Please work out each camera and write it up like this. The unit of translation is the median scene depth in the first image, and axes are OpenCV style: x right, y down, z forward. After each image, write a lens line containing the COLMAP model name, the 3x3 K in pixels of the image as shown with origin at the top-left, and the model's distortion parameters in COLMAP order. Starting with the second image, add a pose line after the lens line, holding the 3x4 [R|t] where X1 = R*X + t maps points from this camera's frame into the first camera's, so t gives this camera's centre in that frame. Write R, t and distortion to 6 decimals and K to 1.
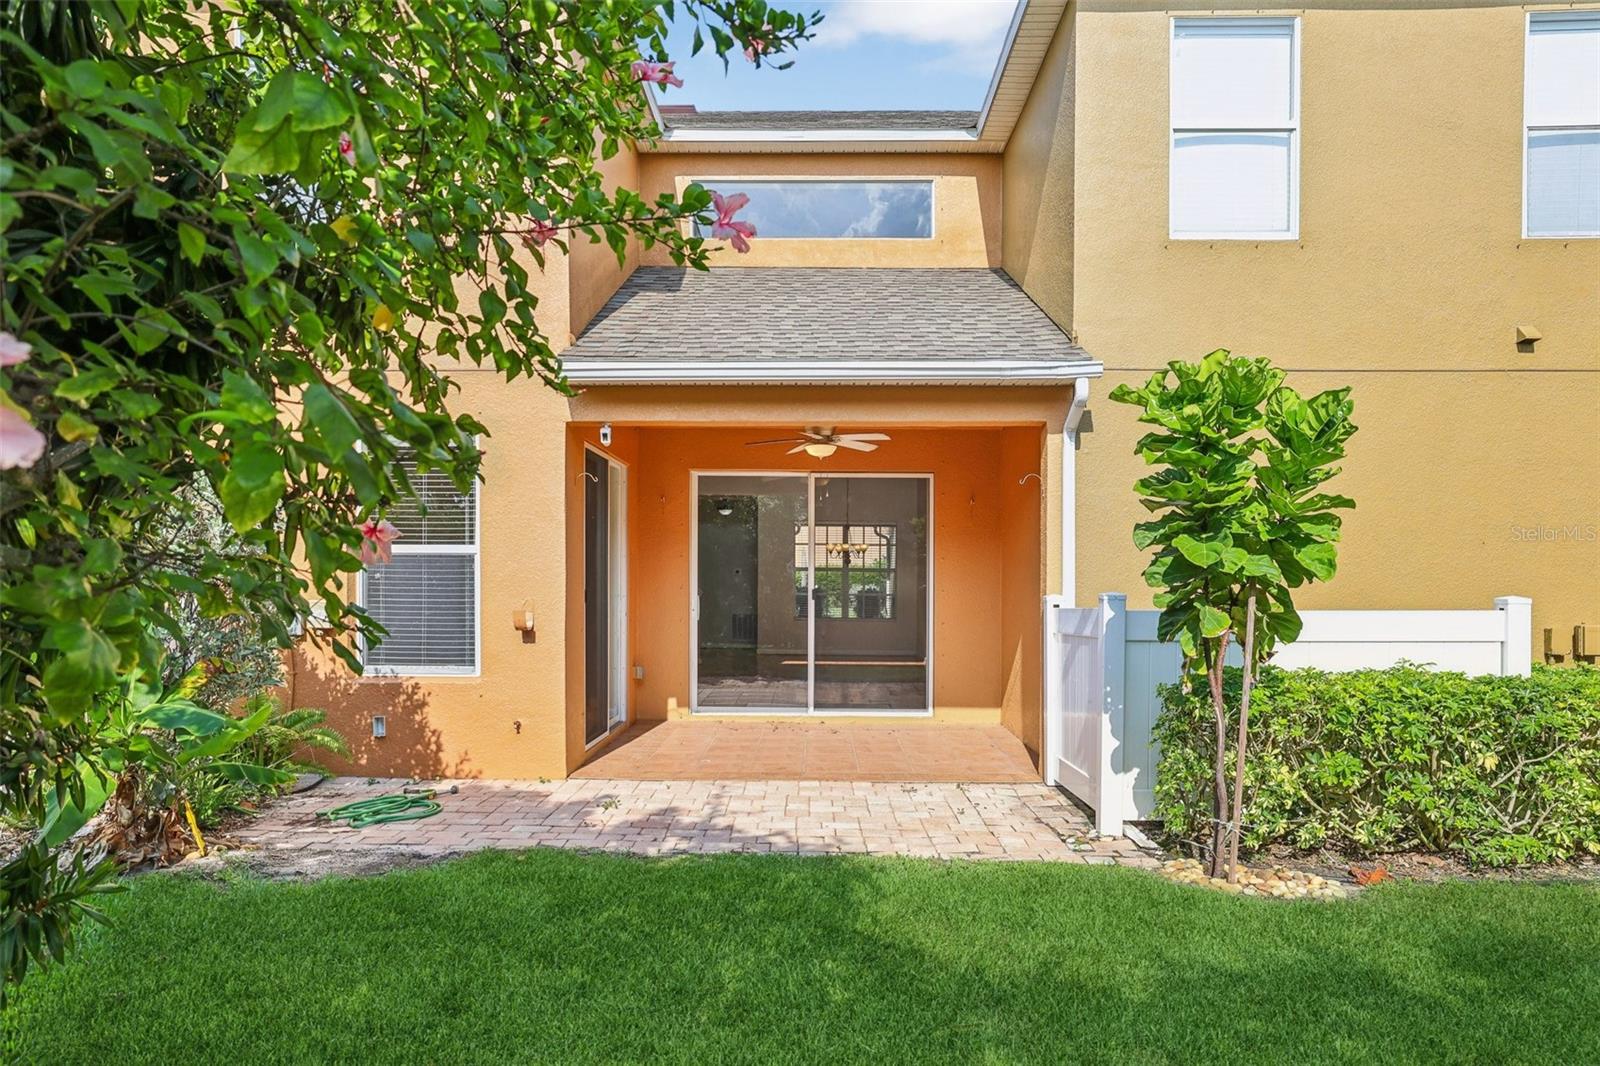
lens RADIAL K [[1029.6, 0, 803.7], [0, 1029.6, 550.4], [0, 0, 1]] dist [0.015687, 0.004365]
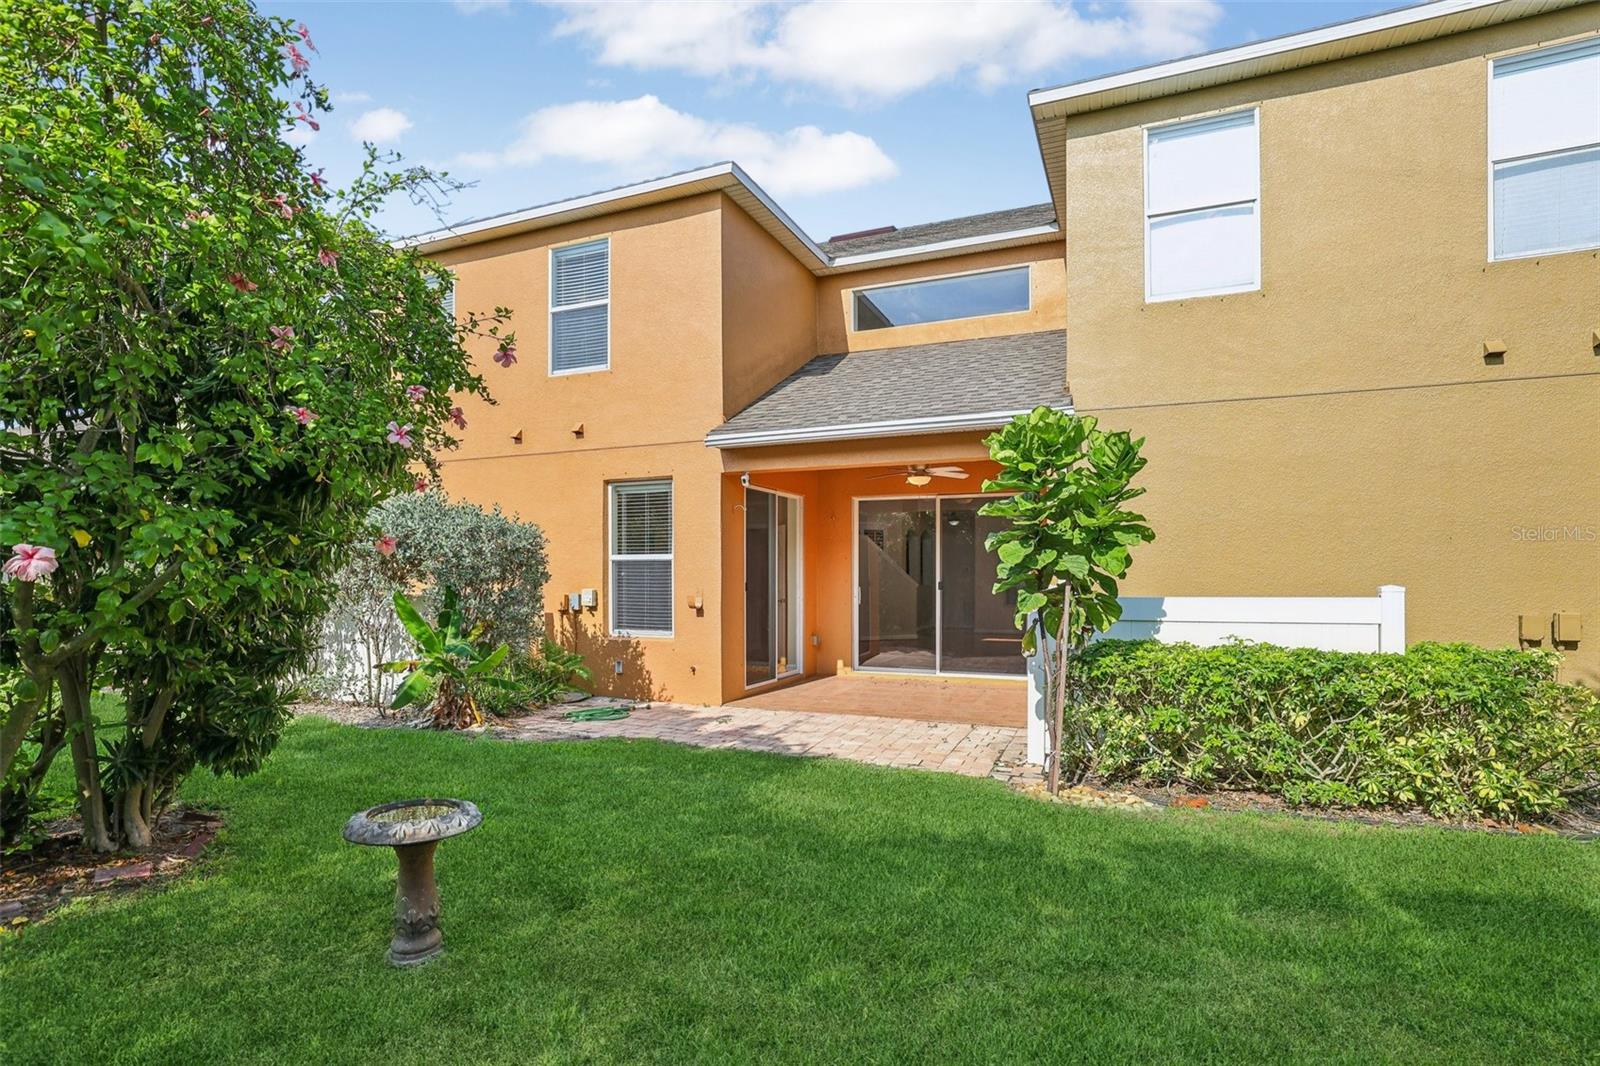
lens RADIAL K [[828.5, 0, 787.2], [0, 828.5, 540.3], [0, 0, 1]] dist [-0.001878, 0.003621]
pose [[0.921210, -0.022215, -0.388431, 0.336648], [0.016651, 0.999705, -0.017686, -0.001278], [0.388709, 0.009825, 0.921308, -0.098337]]
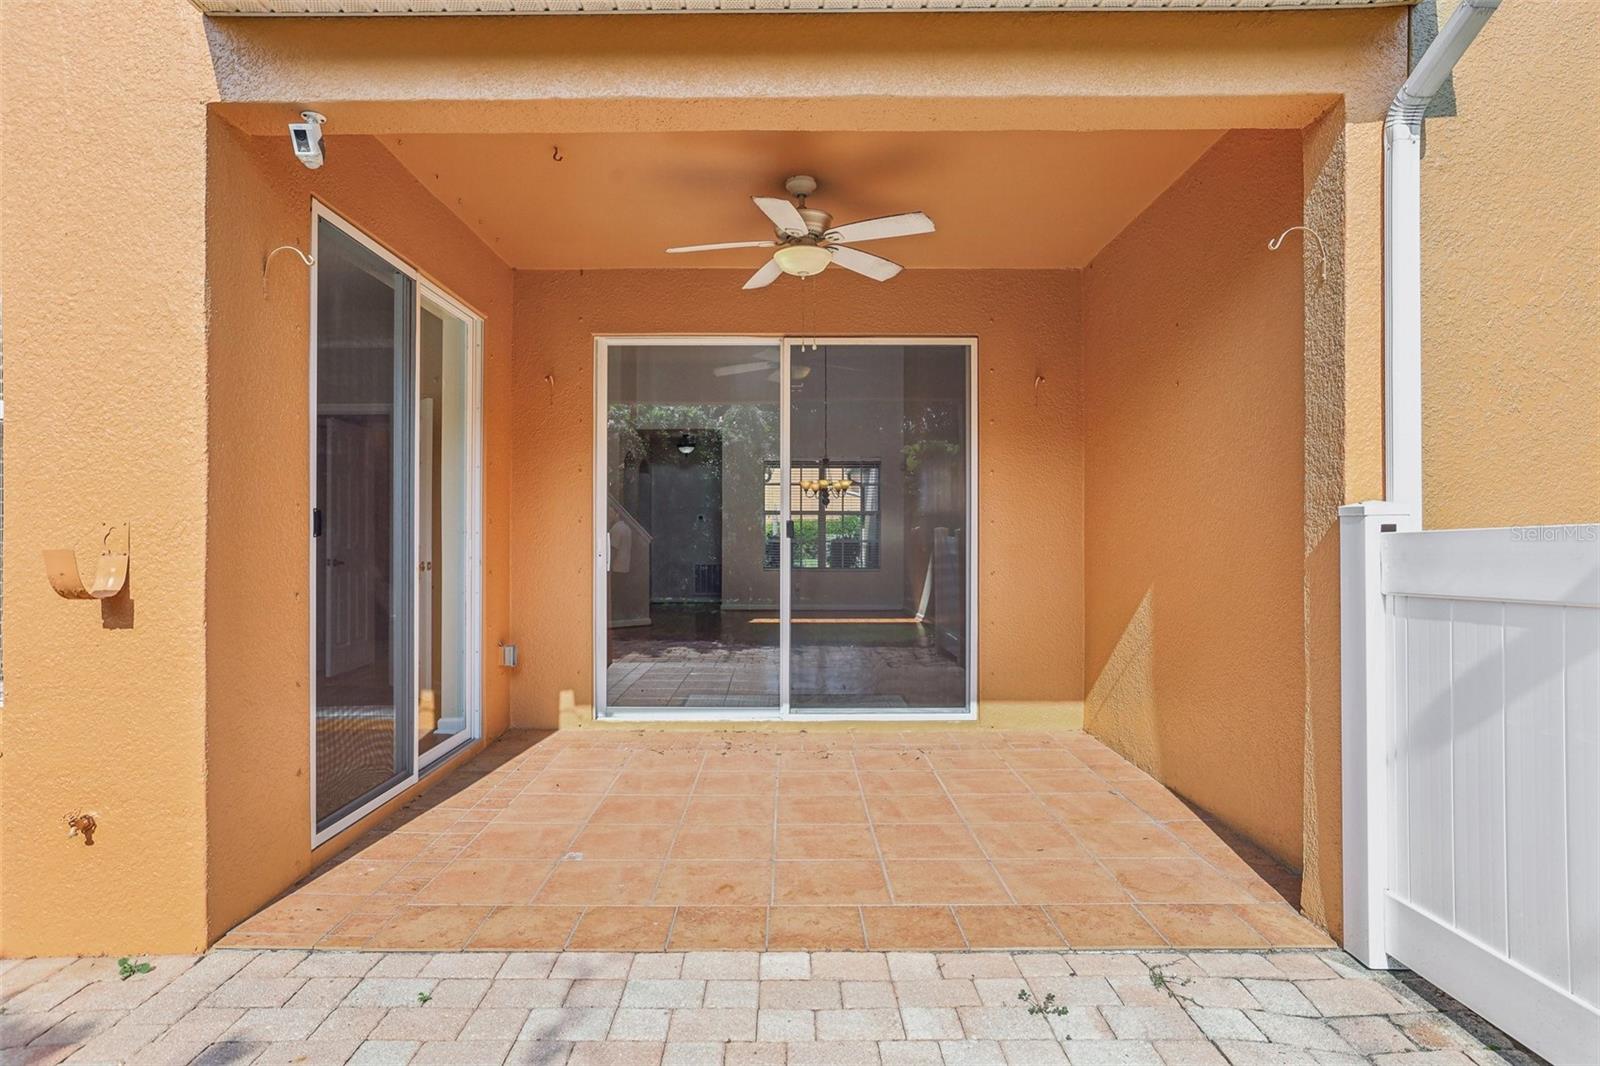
lens RADIAL K [[862.3, 0, 795.9], [0, 862.3, 529.8], [0, 0, 1]] dist [-0.002785, -0.000234]
pose [[0.999698, -0.006171, 0.023774, 0.001432], [0.005702, 0.999788, 0.019776, 0.044316], [-0.023891, -0.019634, 0.999522, 0.635220]]
